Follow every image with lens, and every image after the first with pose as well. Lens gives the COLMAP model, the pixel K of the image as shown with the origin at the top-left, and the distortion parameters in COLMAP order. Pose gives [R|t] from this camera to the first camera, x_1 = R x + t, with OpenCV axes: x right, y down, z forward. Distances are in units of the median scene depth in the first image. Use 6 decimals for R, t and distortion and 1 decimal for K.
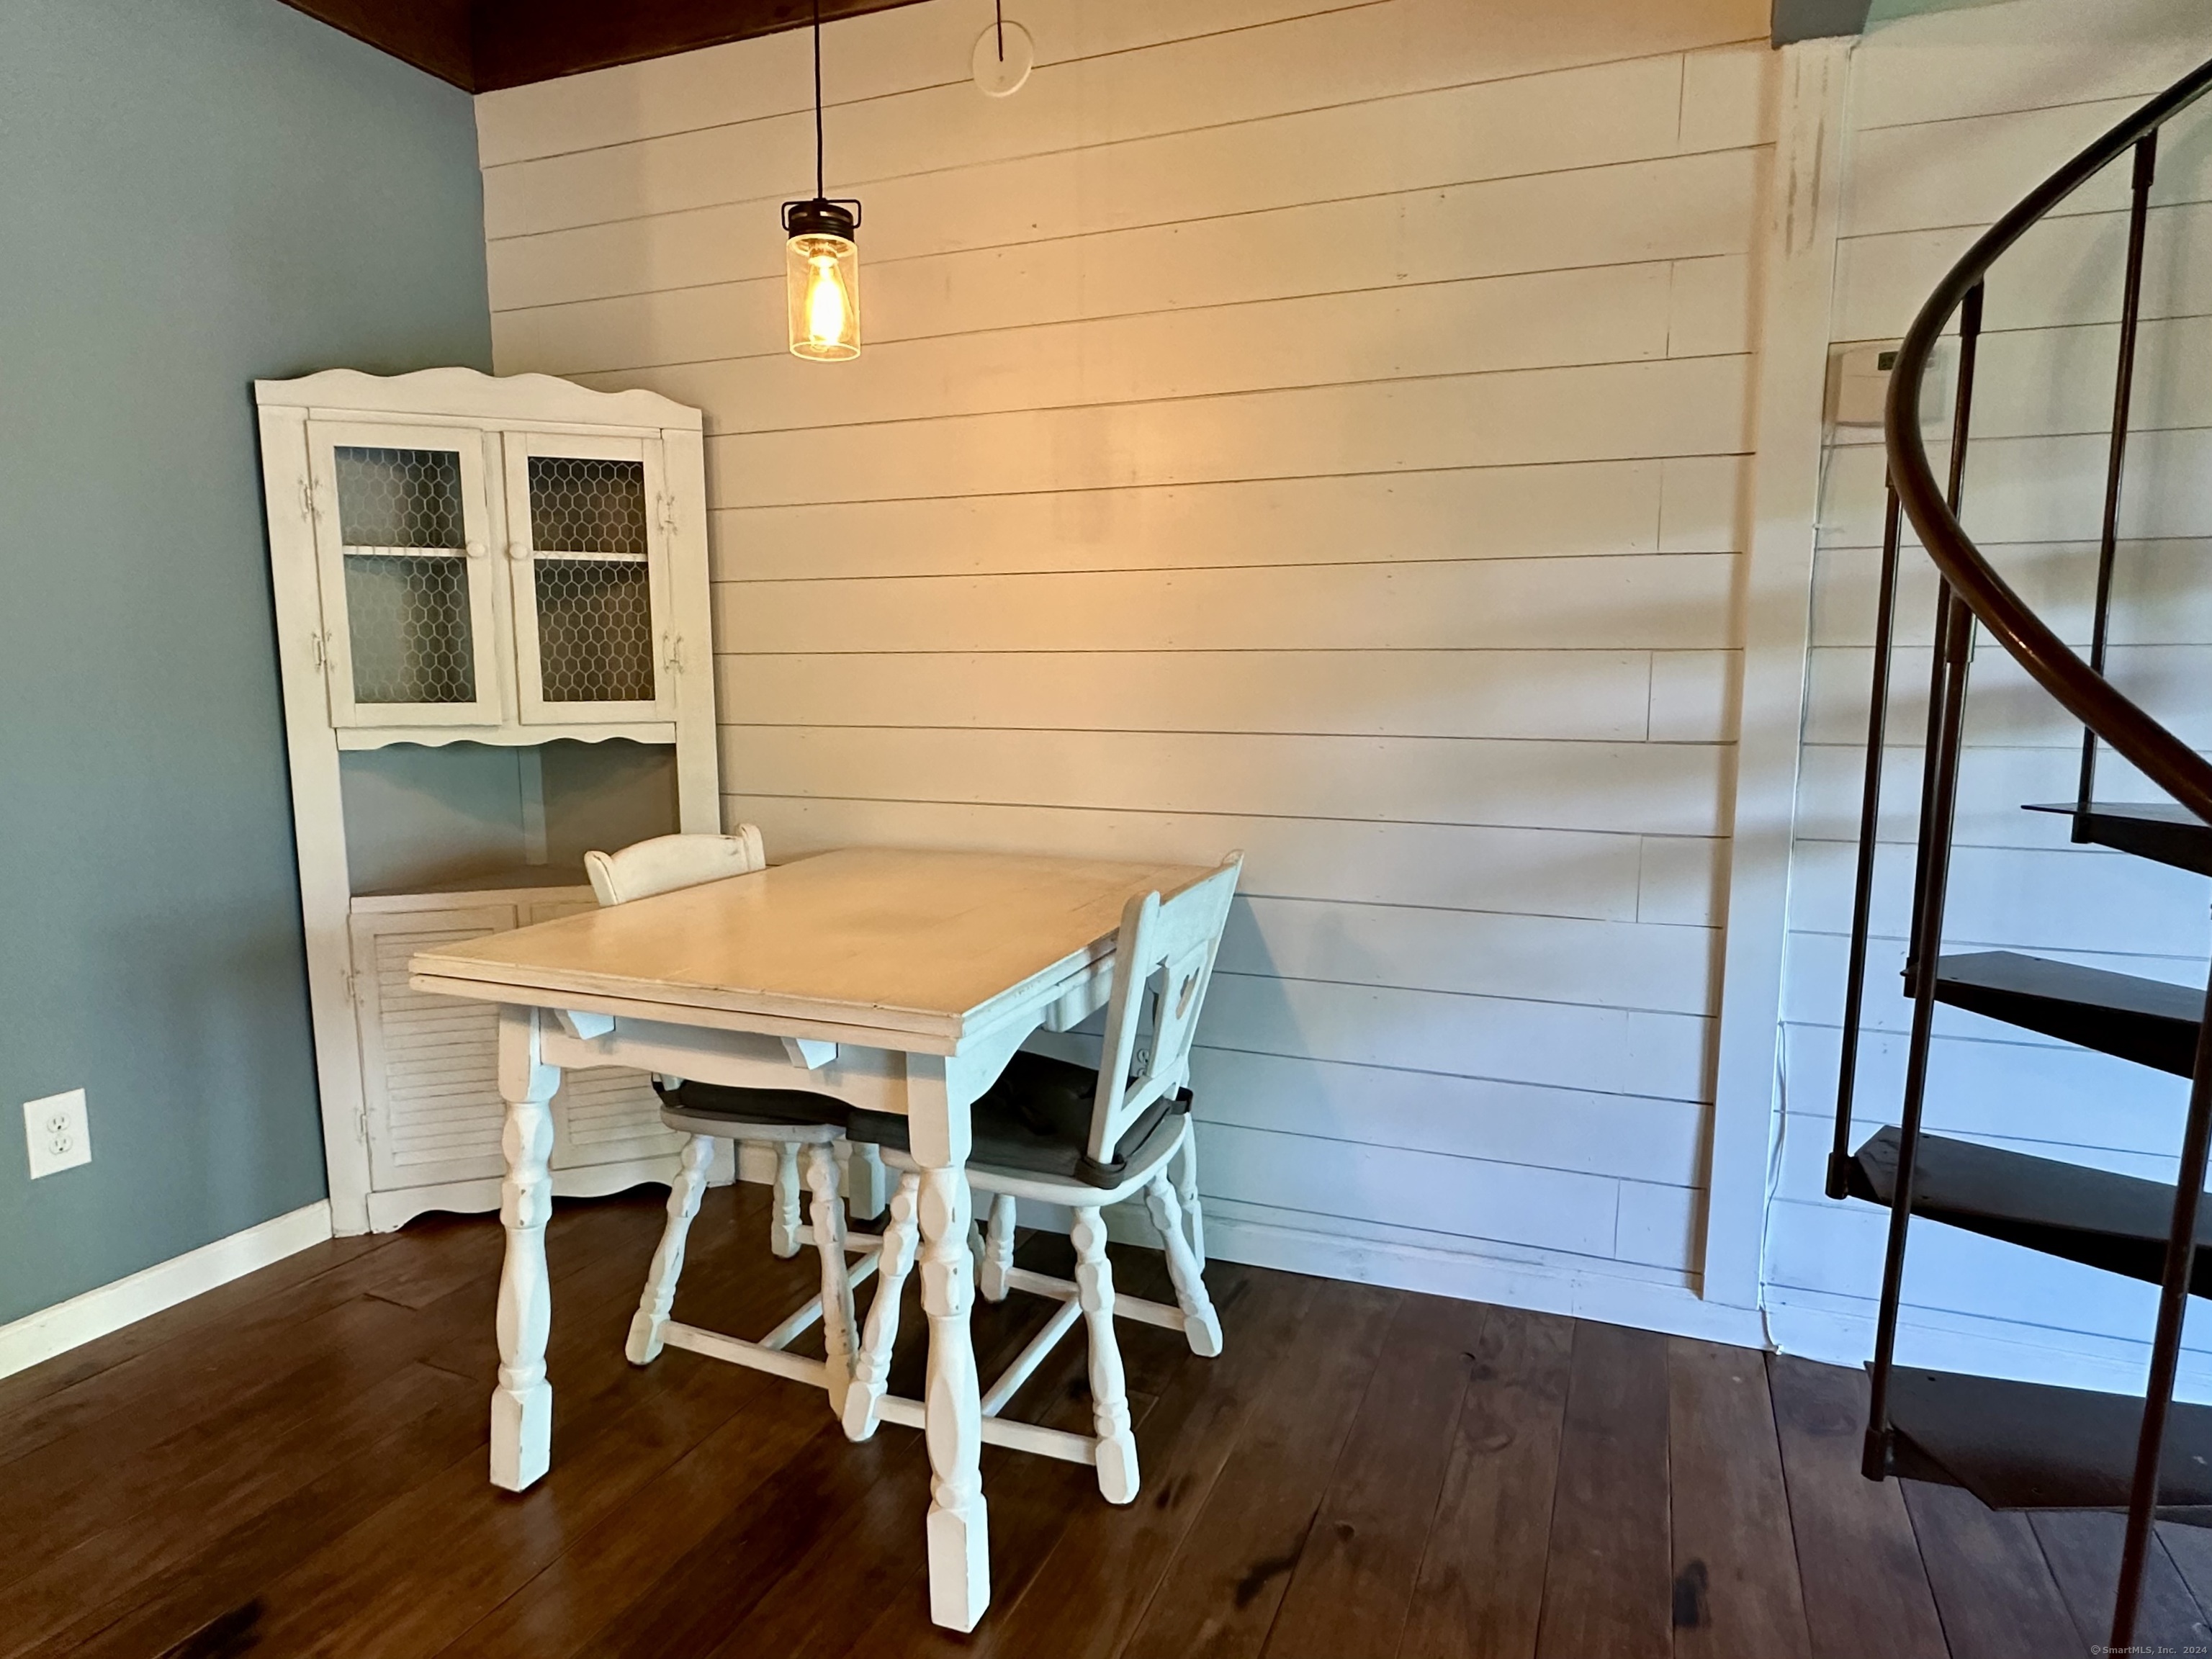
lens RADIAL K [[1237.6, 0, 1098.9], [0, 1237.6, 842.8], [0, 0, 1]] dist [-0.000134, -0.000264]
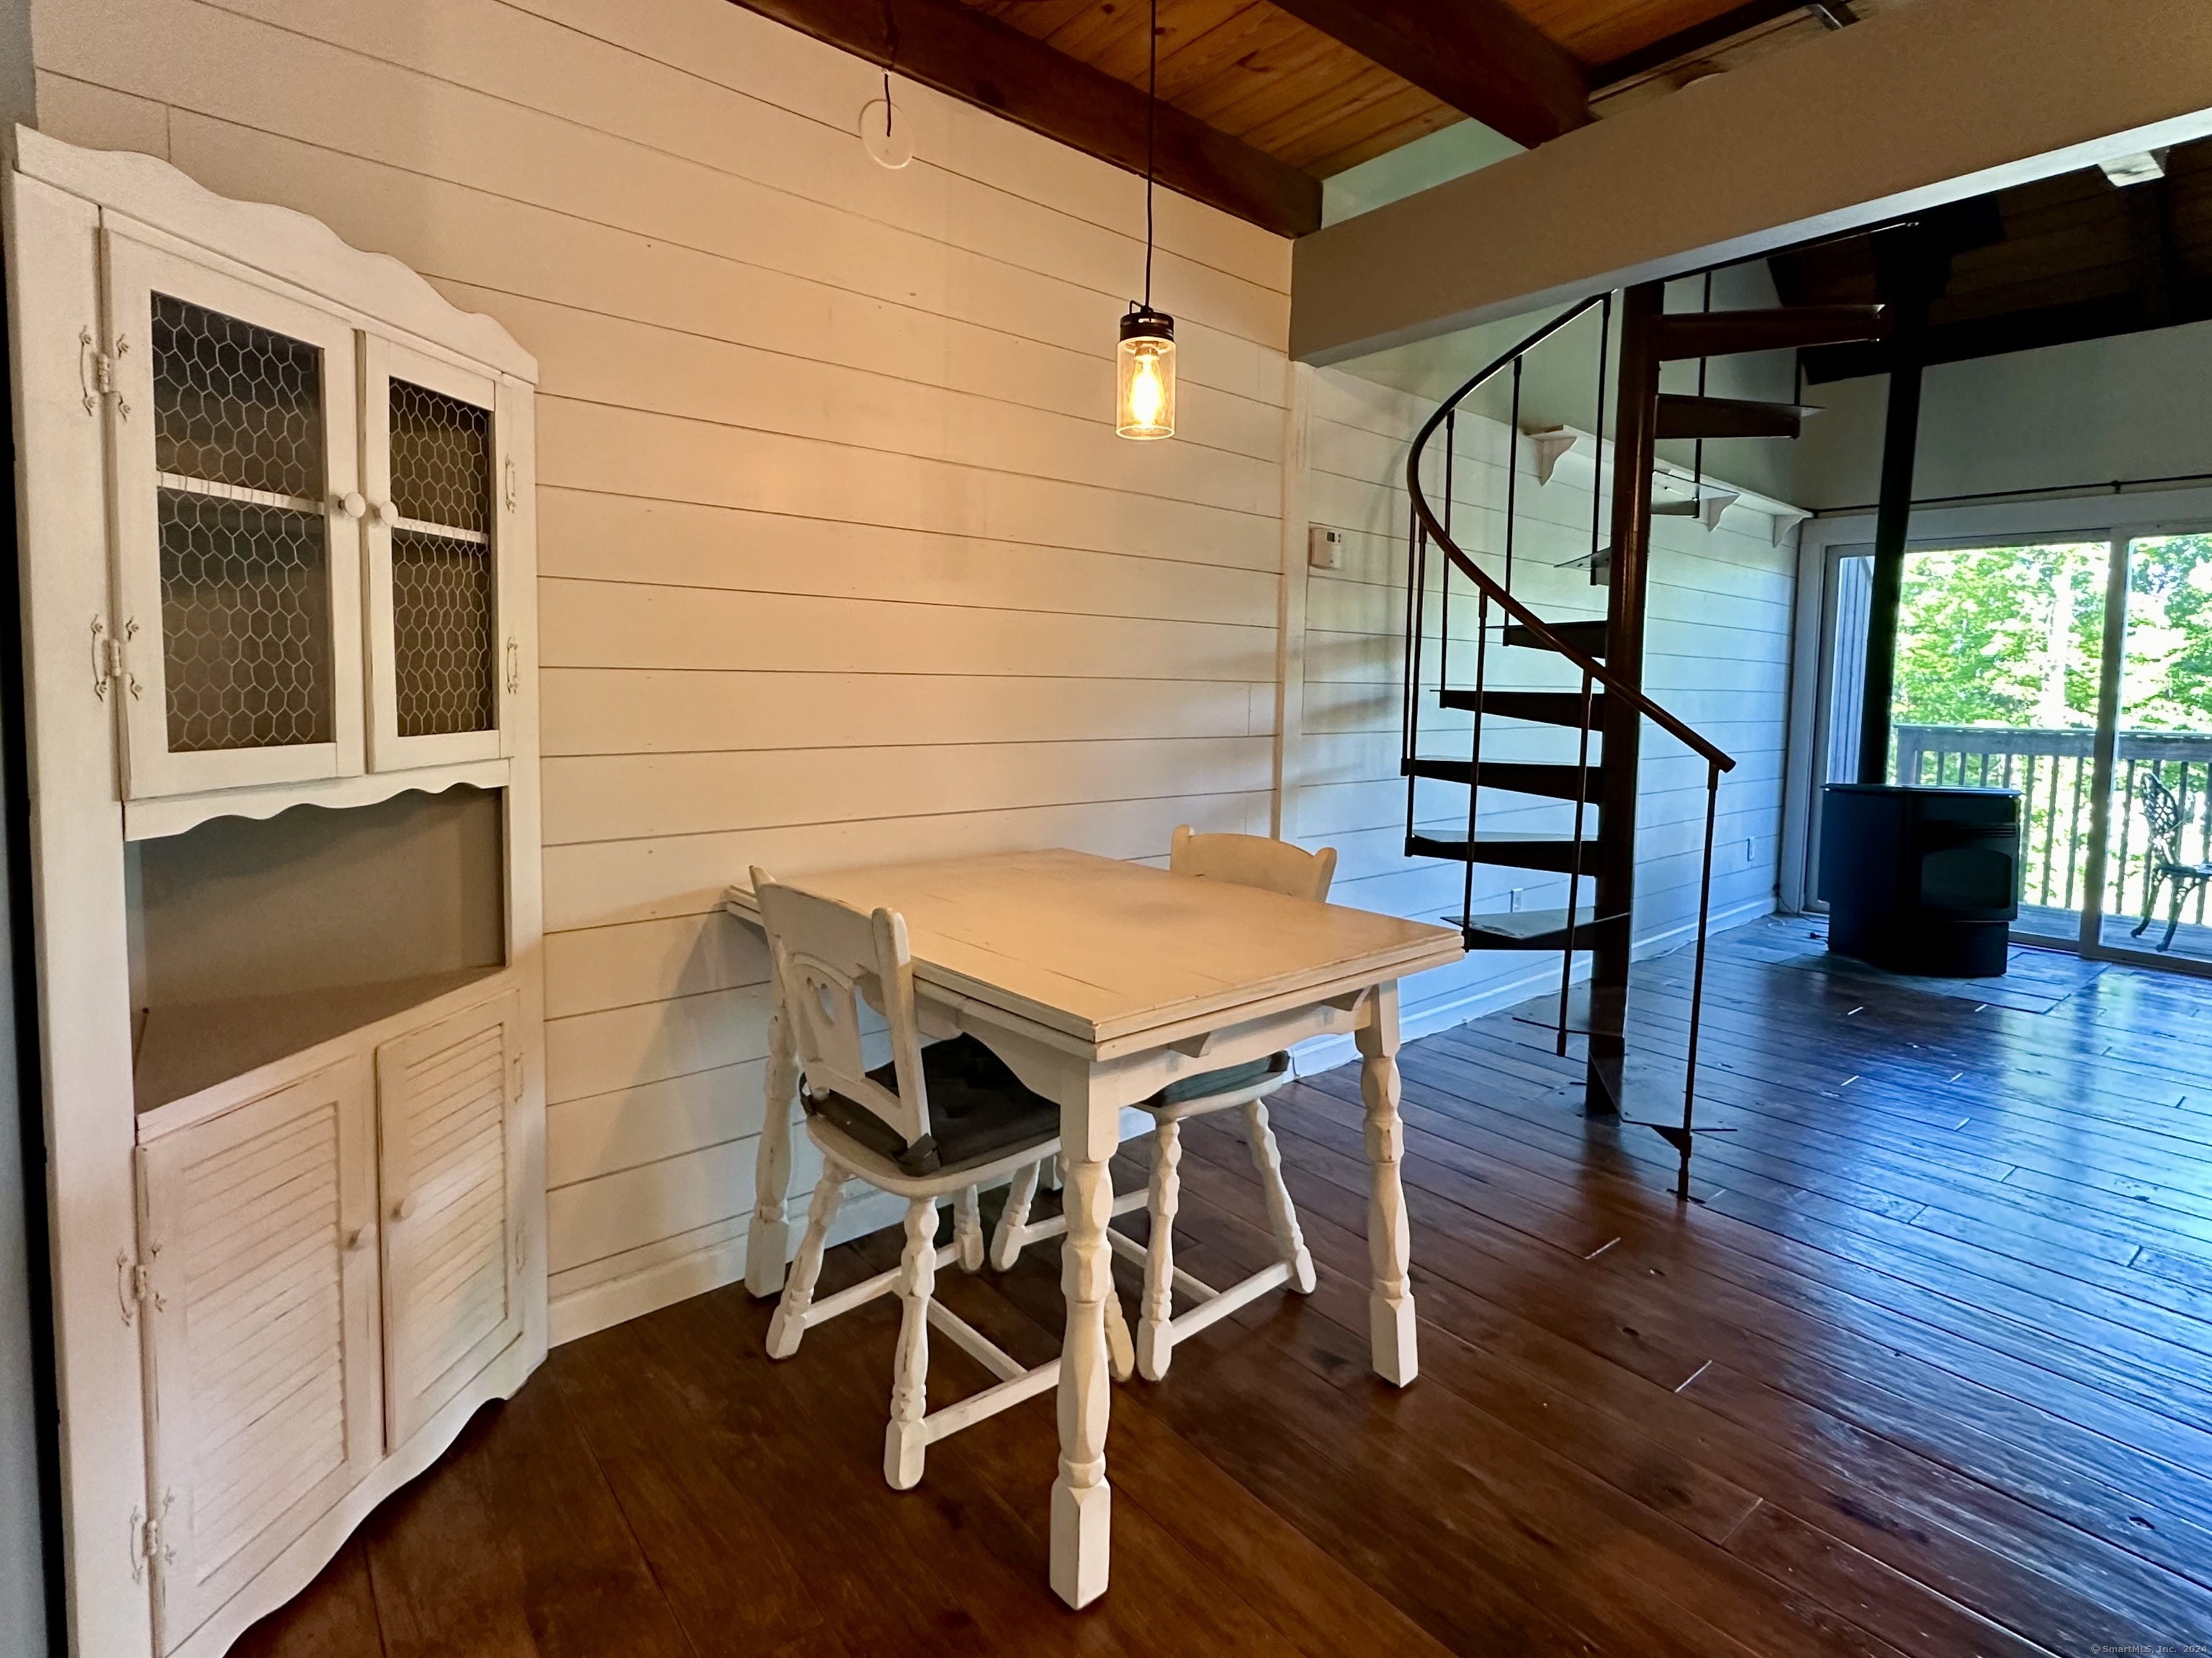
lens RADIAL K [[1146.8, 0, 1109.1], [0, 1146.8, 754.7], [0, 0, 1]] dist [-0.004731, -0.000372]
pose [[0.457181, -0.050698, 0.887927, -0.865728], [0.102566, 0.994718, 0.003985, -0.070770], [-0.883440, 0.089249, 0.459967, 0.394203]]
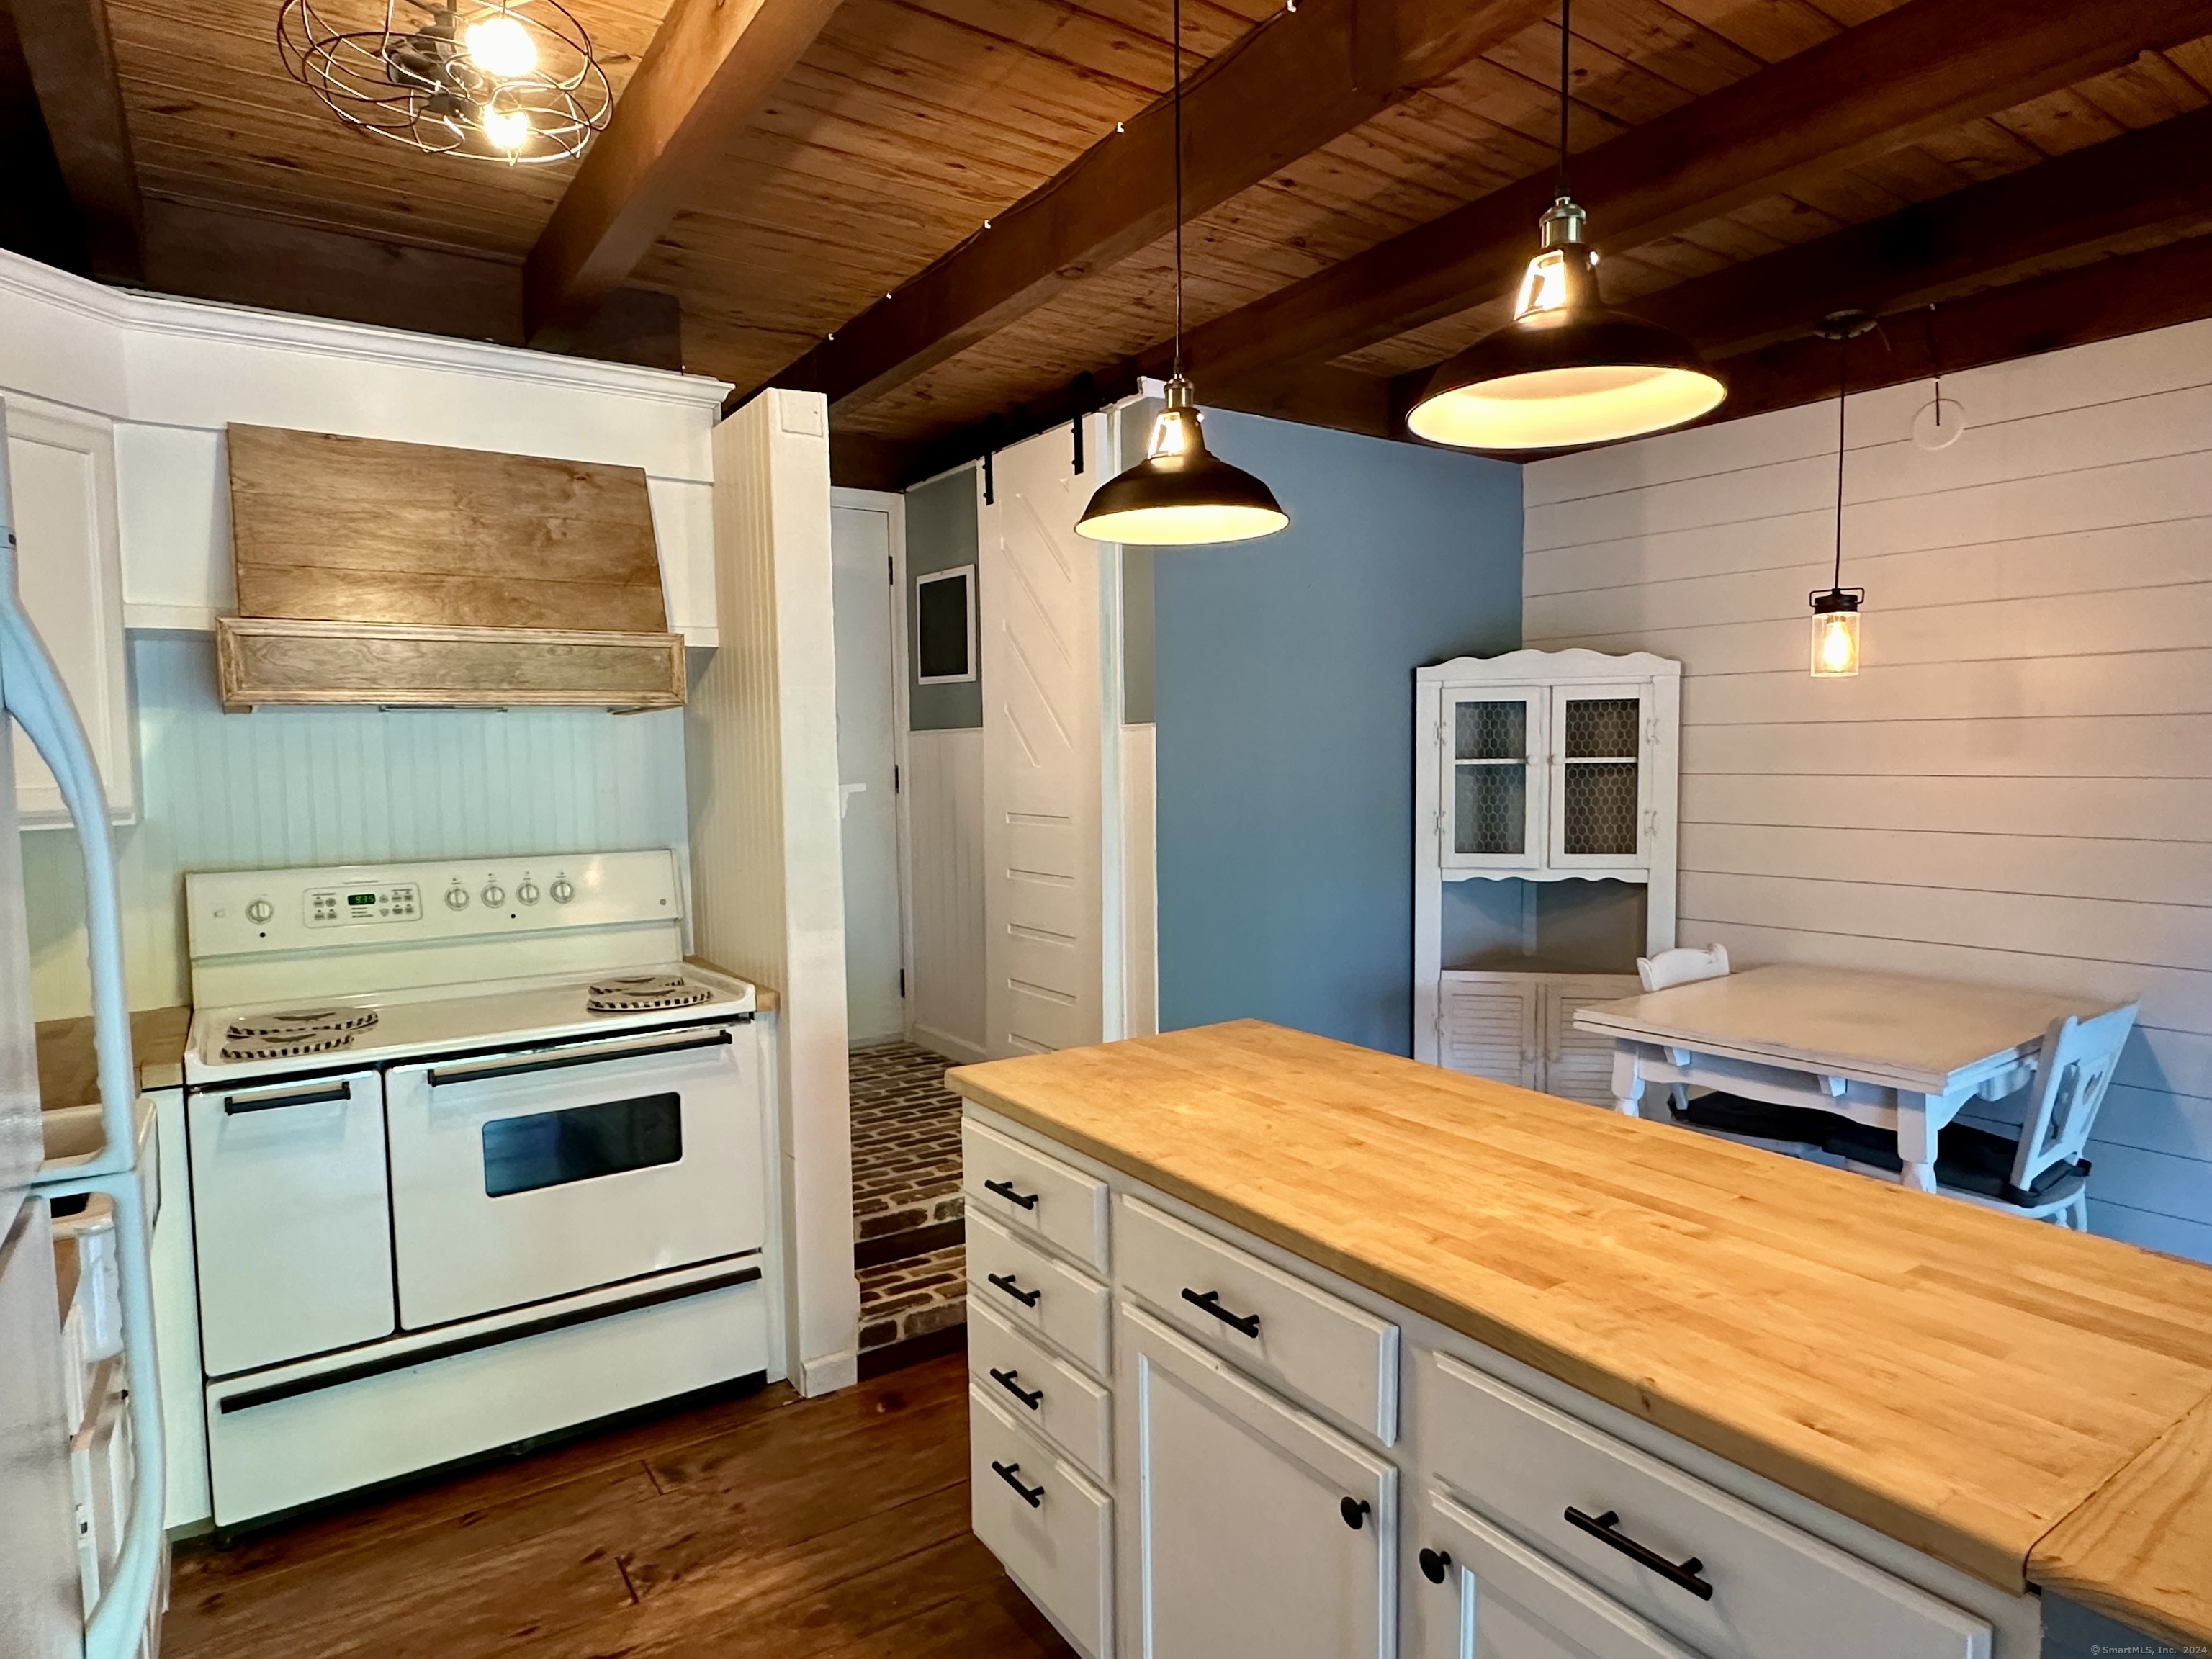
lens RADIAL K [[1266.6, 0, 1106.3], [0, 1266.6, 840.0], [0, 0, 1]] dist [-0.000383, -0.000539]
pose [[0.848701, 0.027688, -0.528148, -0.102595], [-0.062789, 0.996841, -0.048638, -0.018698], [0.525132, 0.074441, 0.847759, -0.684291]]
